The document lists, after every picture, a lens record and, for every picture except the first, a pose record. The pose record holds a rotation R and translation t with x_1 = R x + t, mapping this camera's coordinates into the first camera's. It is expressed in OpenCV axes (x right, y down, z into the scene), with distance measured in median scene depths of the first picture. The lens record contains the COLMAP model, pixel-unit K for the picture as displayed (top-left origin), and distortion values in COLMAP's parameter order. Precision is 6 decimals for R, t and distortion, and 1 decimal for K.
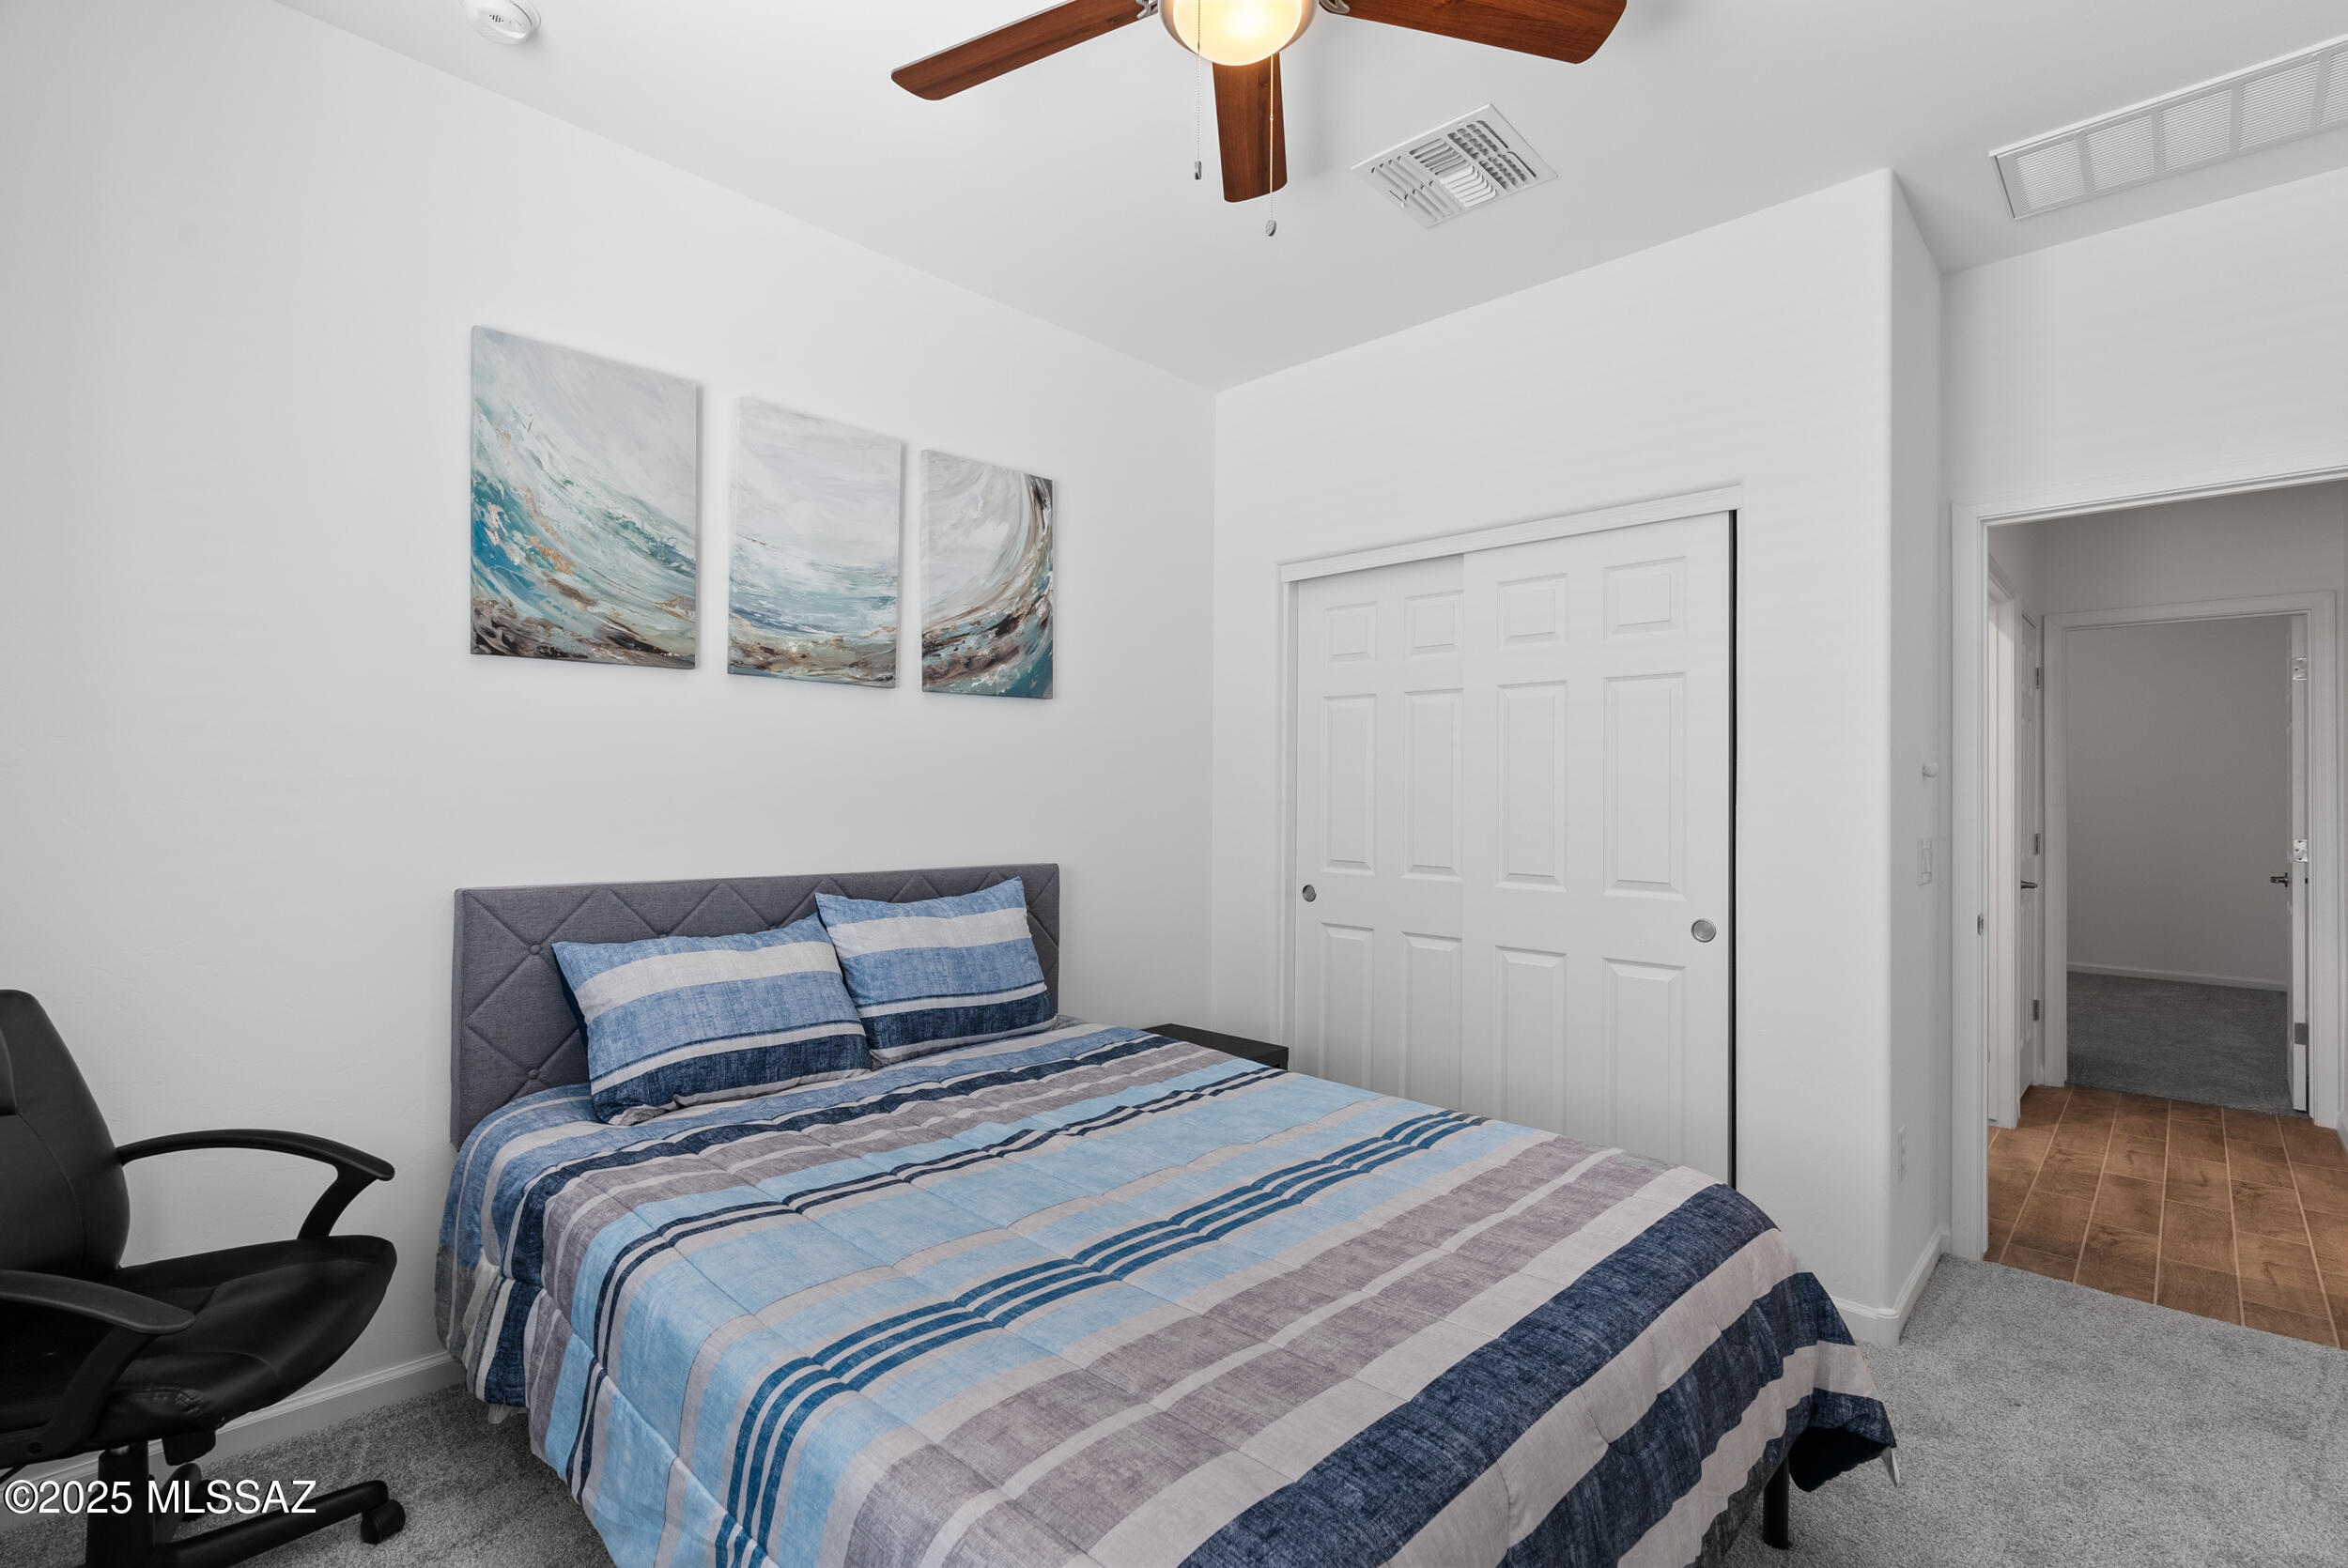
lens RADIAL K [[1069.8, 0, 1166.2], [0, 1069.8, 793.5], [0, 0, 1]] dist [-0.005051, 0.003008]
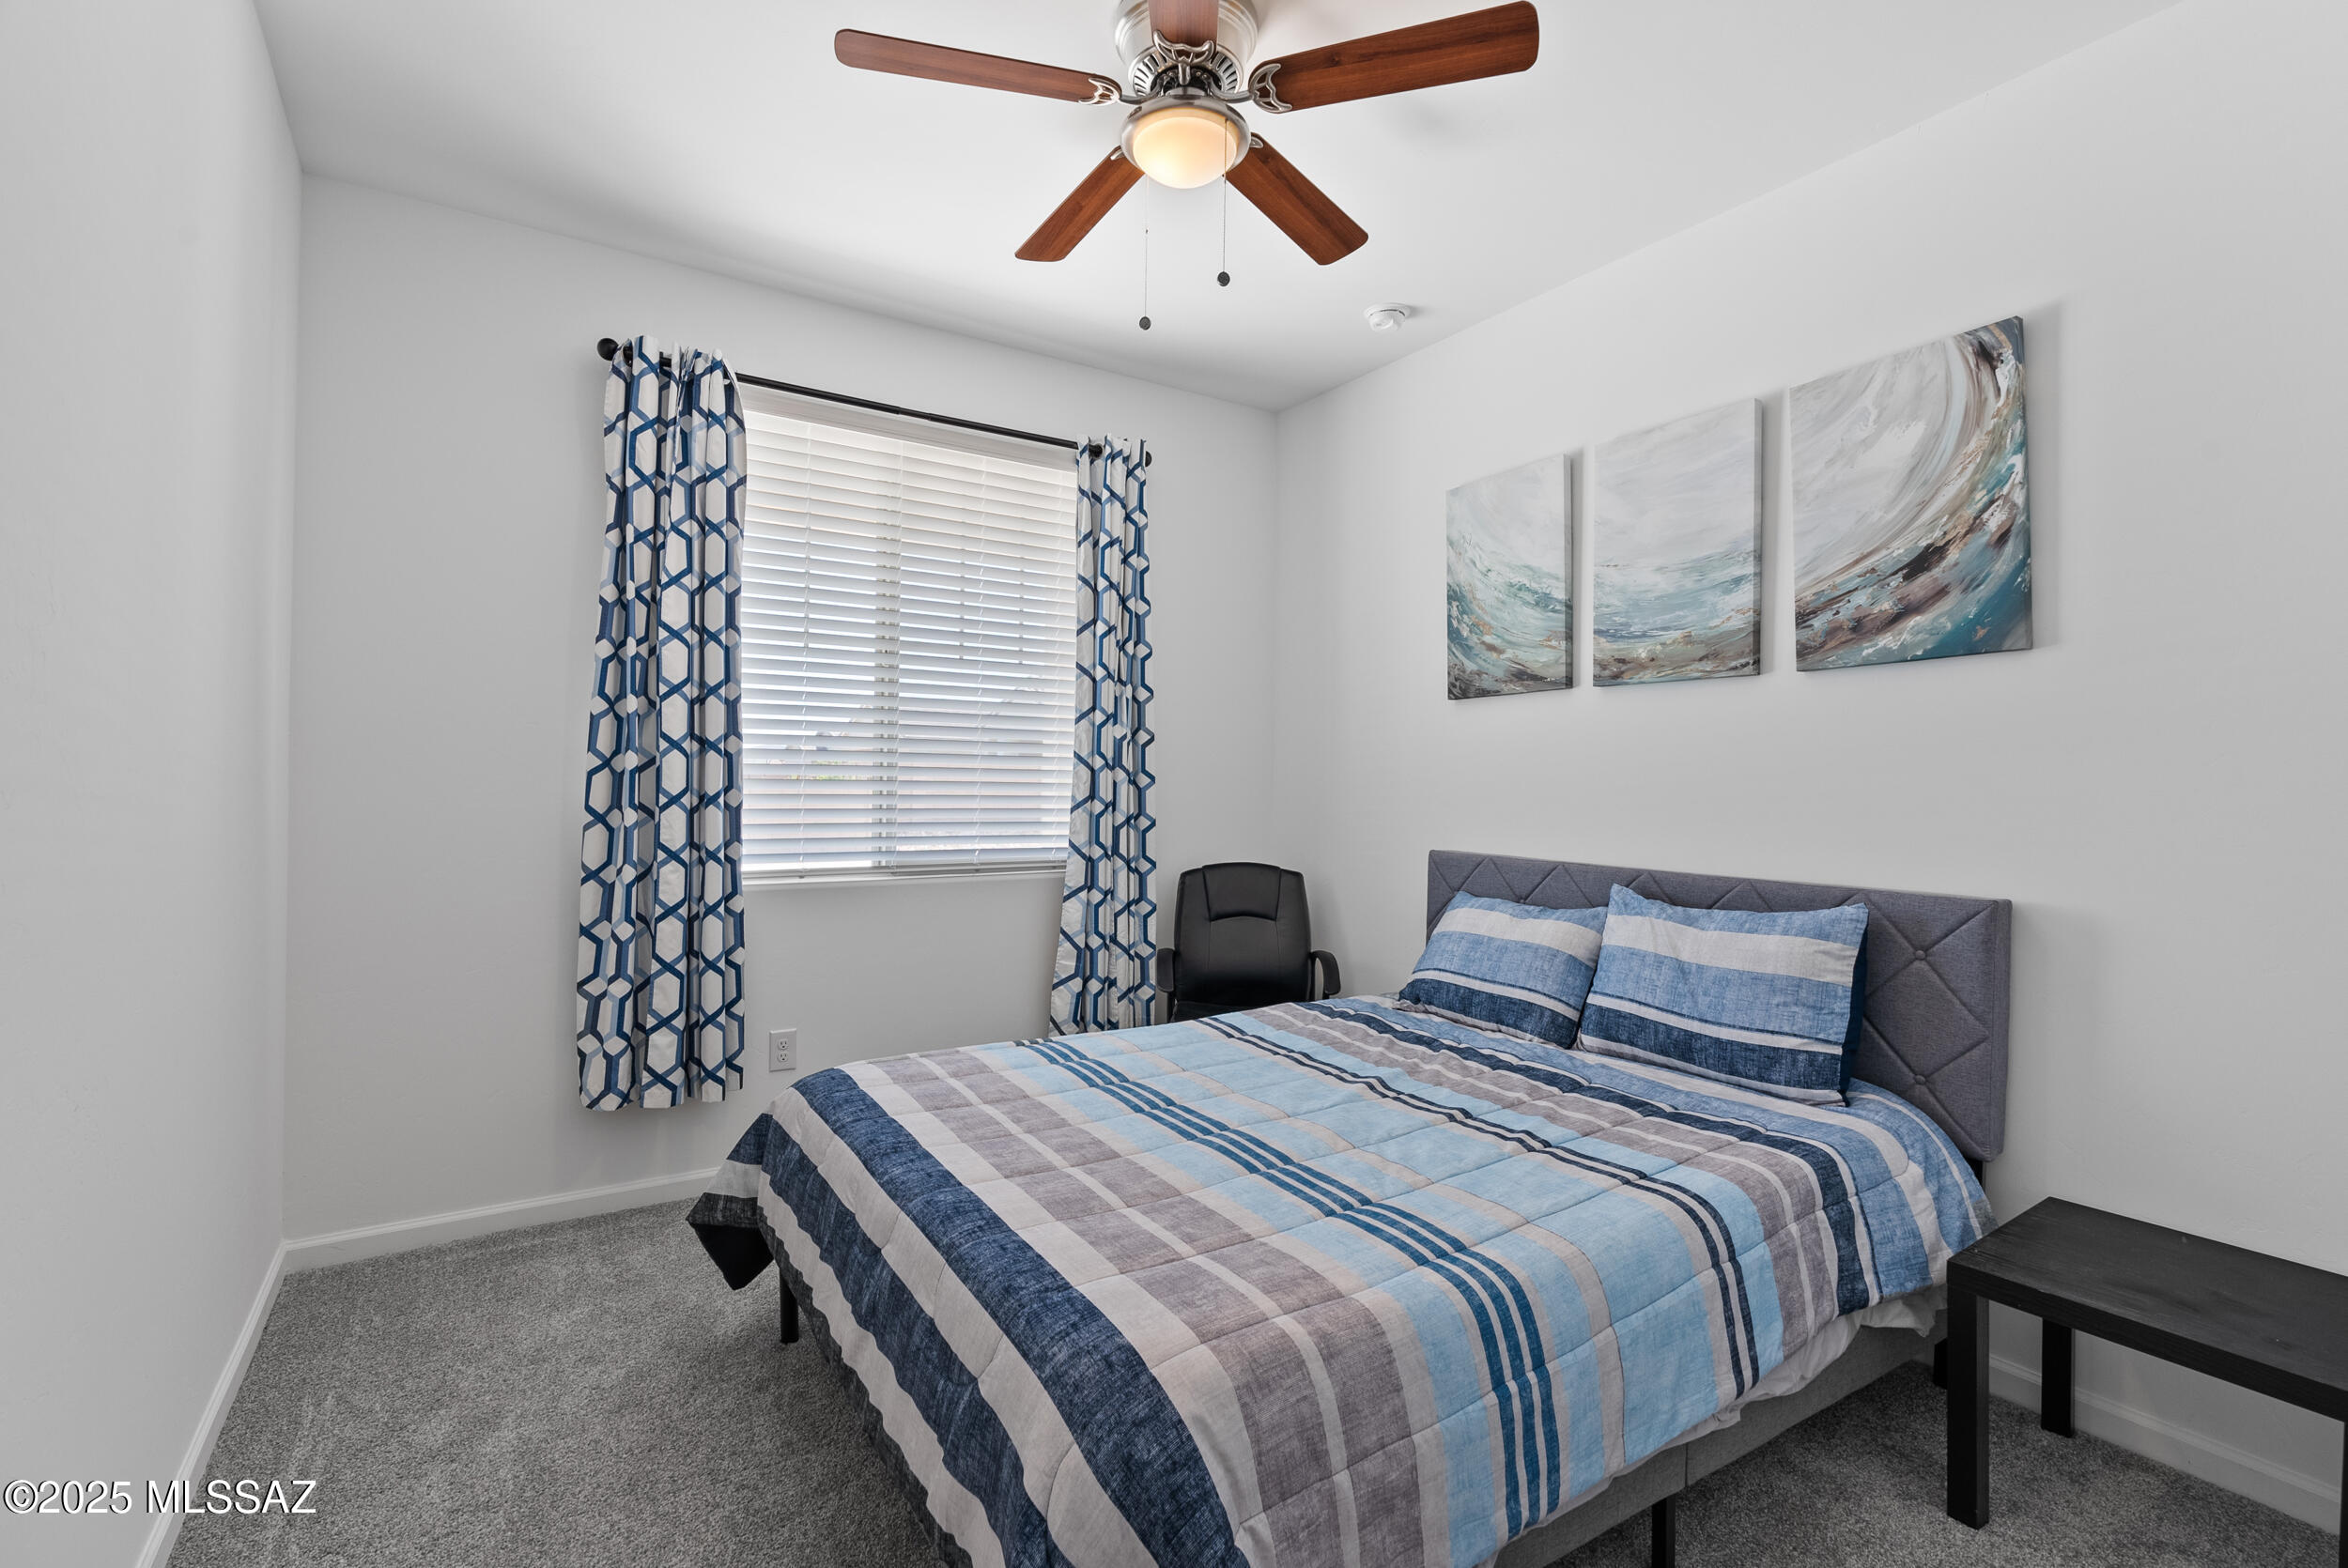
lens RADIAL K [[1069.8, 0, 1170.4], [0, 1069.8, 788.9], [0, 0, 1]] dist [-0.005051, 0.003008]
pose [[-0.234205, -0.009457, -0.972141, 0.873858], [-0.018285, 0.999819, -0.005321, 0.013297], [0.972015, 0.016530, -0.234336, 0.880973]]
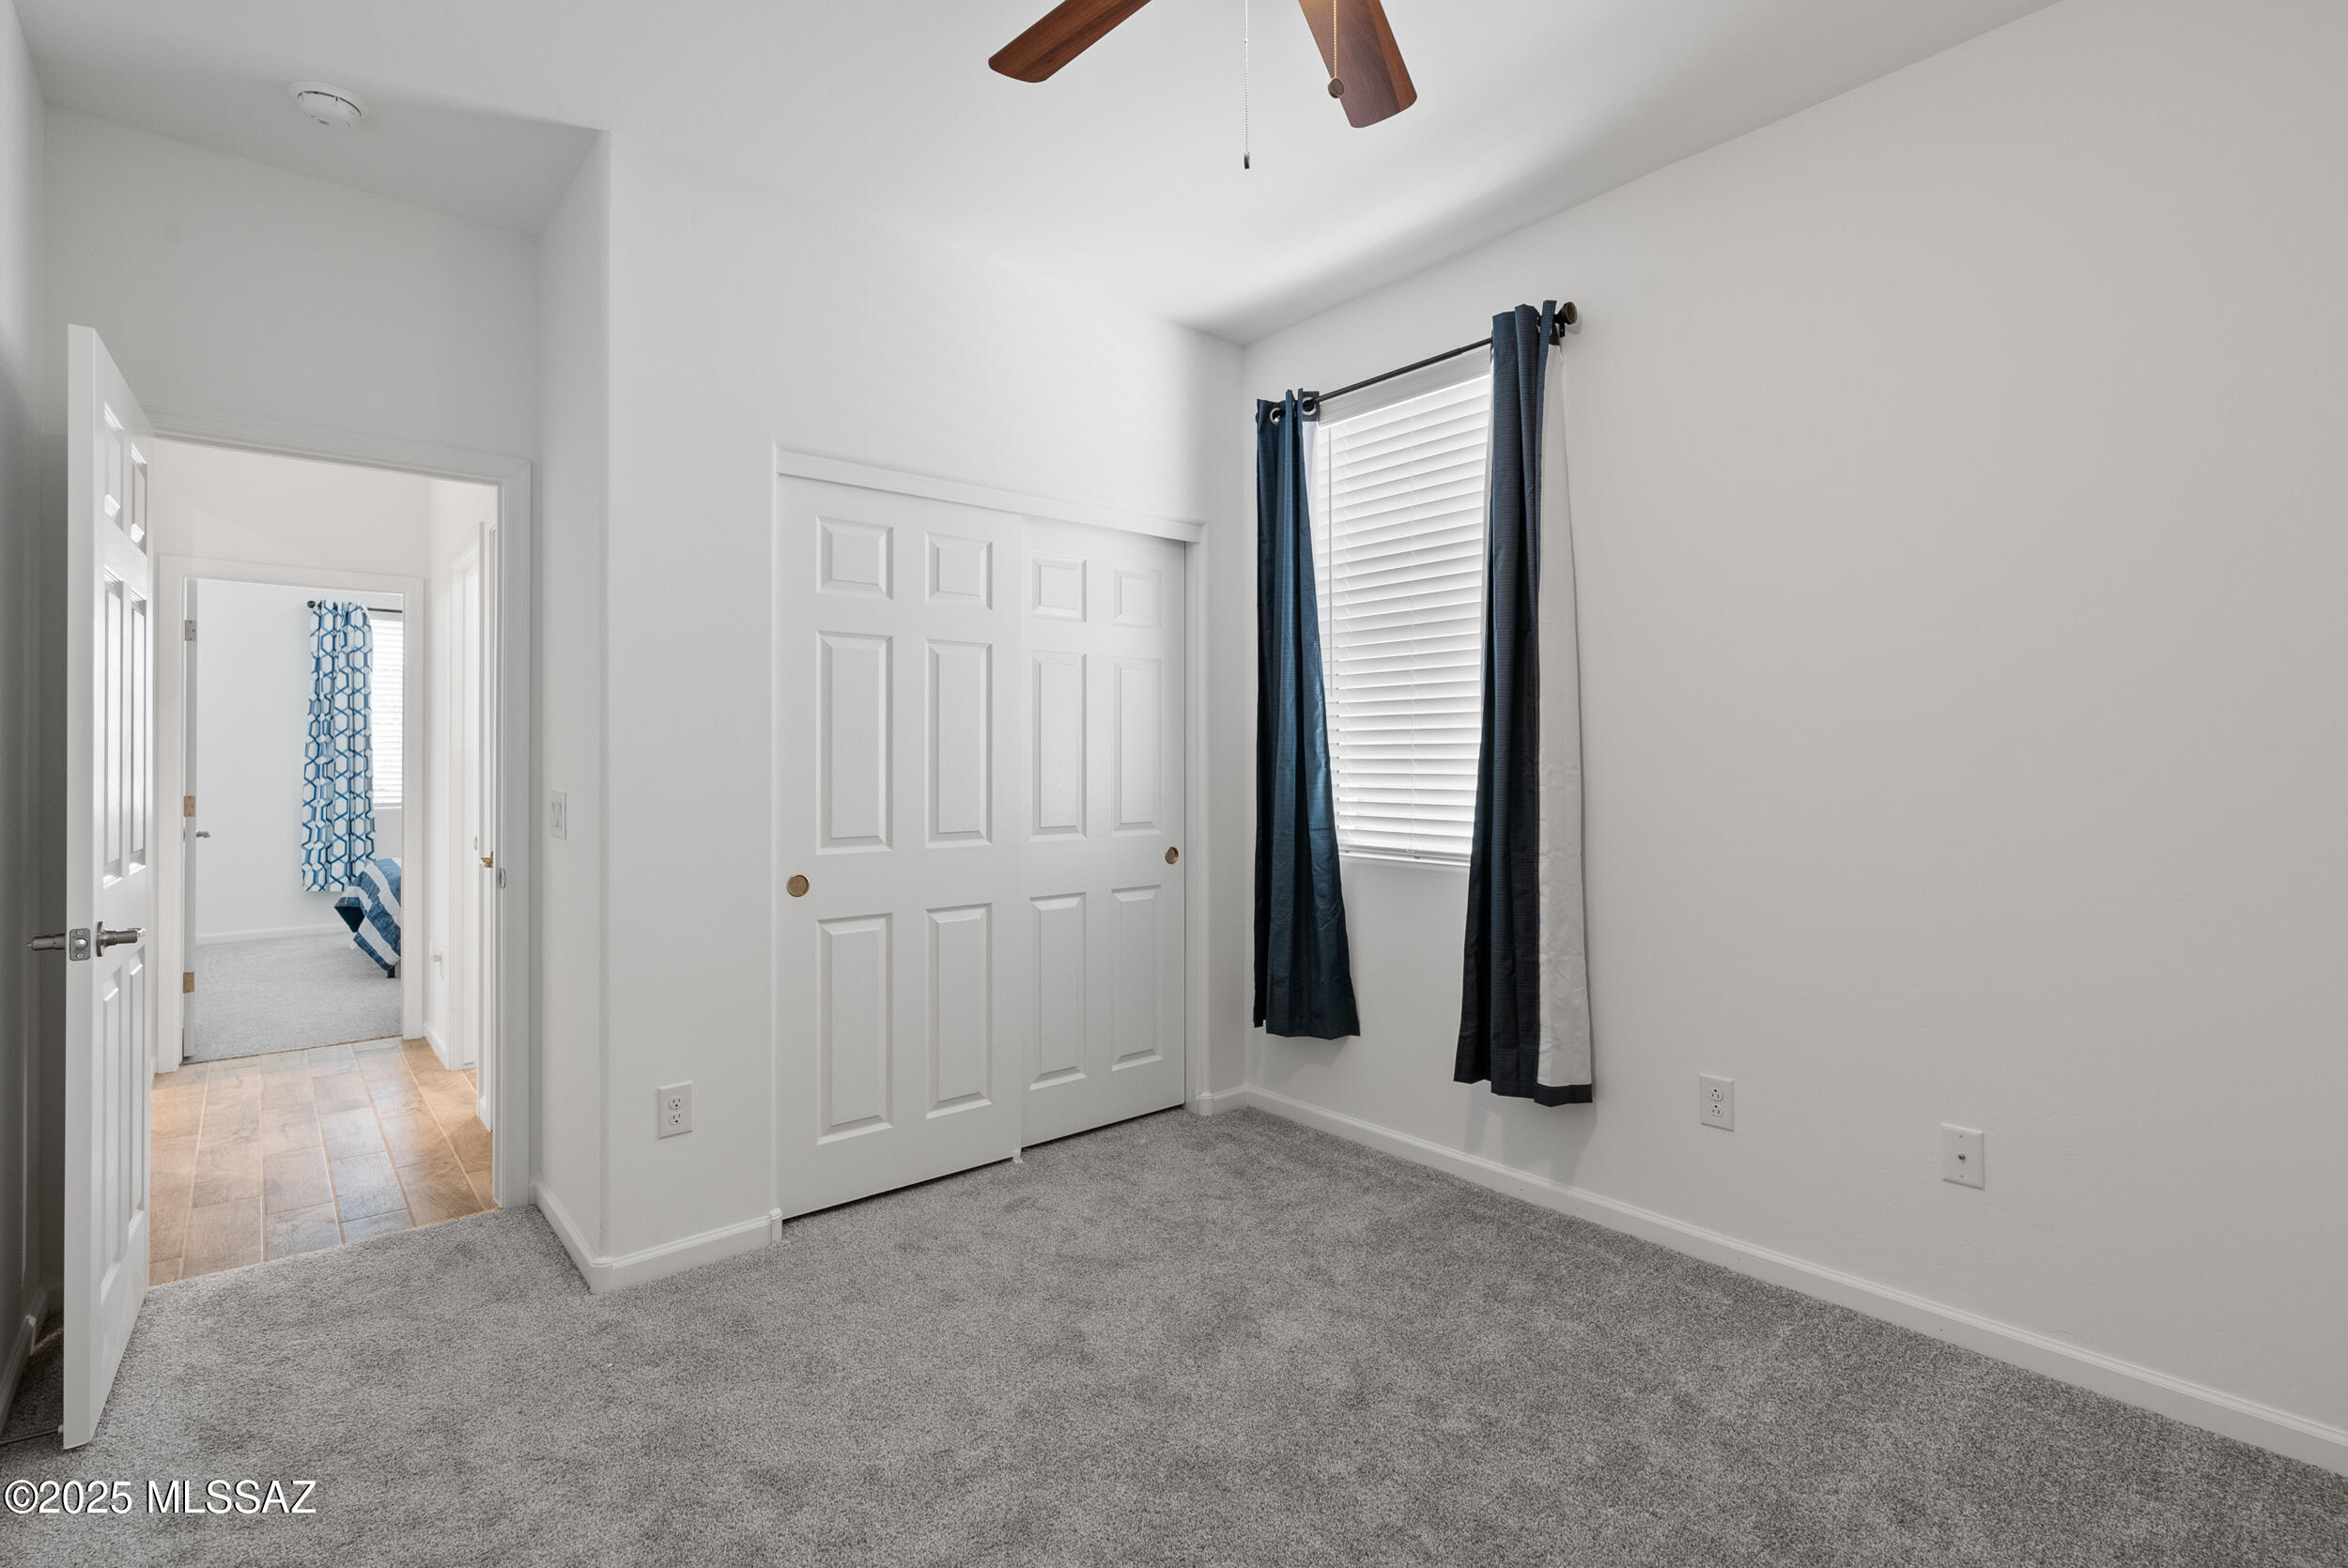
lens RADIAL K [[1069.8, 0, 1161.7], [0, 1069.8, 762.0], [0, 0, 1]] dist [-0.005051, 0.003008]
pose [[-0.094425, -0.006954, -0.995508, 1.878859], [-0.005253, 0.999965, -0.006487, 0.006217], [0.995518, 0.004617, -0.094458, 1.892121]]
